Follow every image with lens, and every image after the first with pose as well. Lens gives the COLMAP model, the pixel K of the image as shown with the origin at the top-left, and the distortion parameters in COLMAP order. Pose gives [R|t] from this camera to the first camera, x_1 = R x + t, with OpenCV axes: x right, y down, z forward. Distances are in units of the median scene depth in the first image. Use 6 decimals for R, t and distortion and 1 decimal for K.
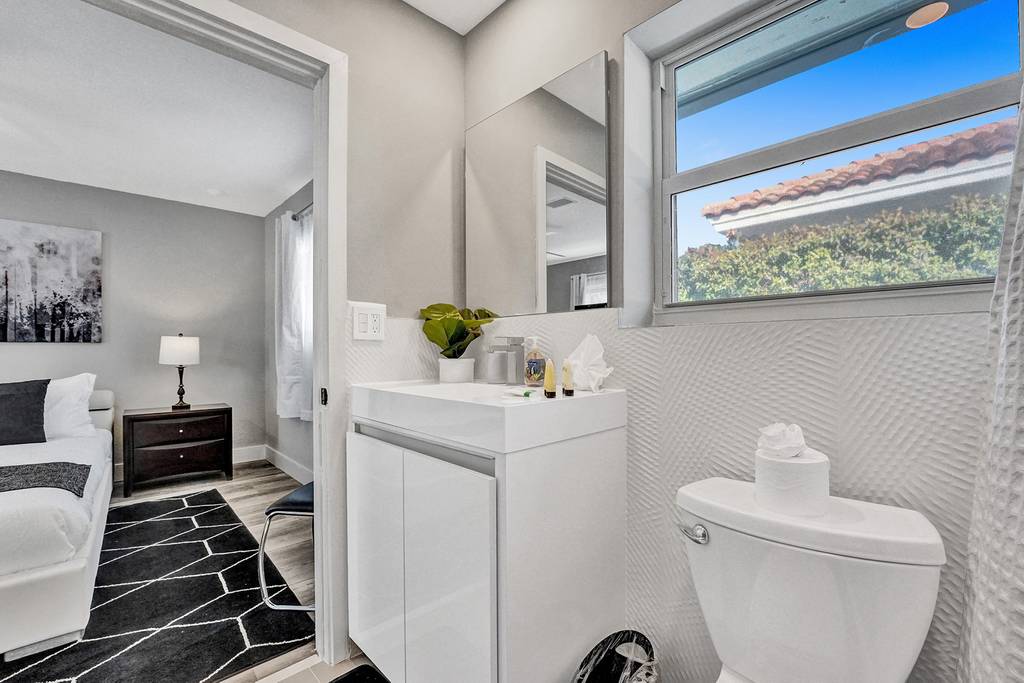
lens RADIAL K [[436.0, 0, 509.1], [0, 436.0, 351.1], [0, 0, 1]] dist [-0.024402, 0.002787]
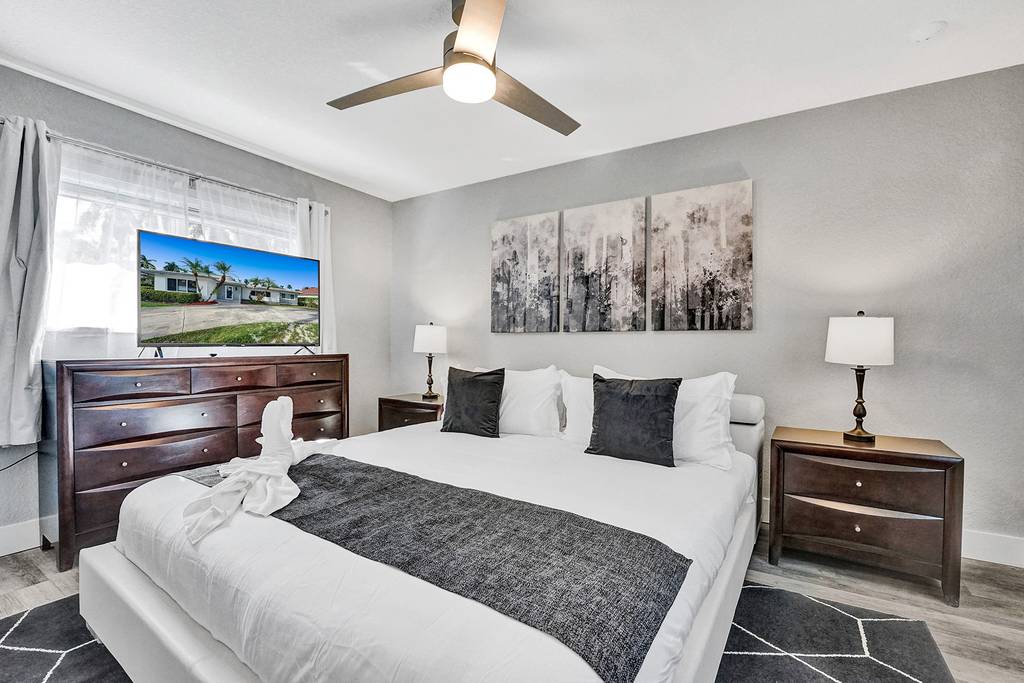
lens RADIAL K [[436.0, 0, 538.3], [0, 436.0, 340.6], [0, 0, 1]] dist [-0.024402, 0.002787]
pose [[0.269758, 0.001971, -0.962926, -0.355002], [-0.005818, 0.999983, 0.000417, 0.000659], [0.962911, 0.005490, 0.269765, 0.470678]]
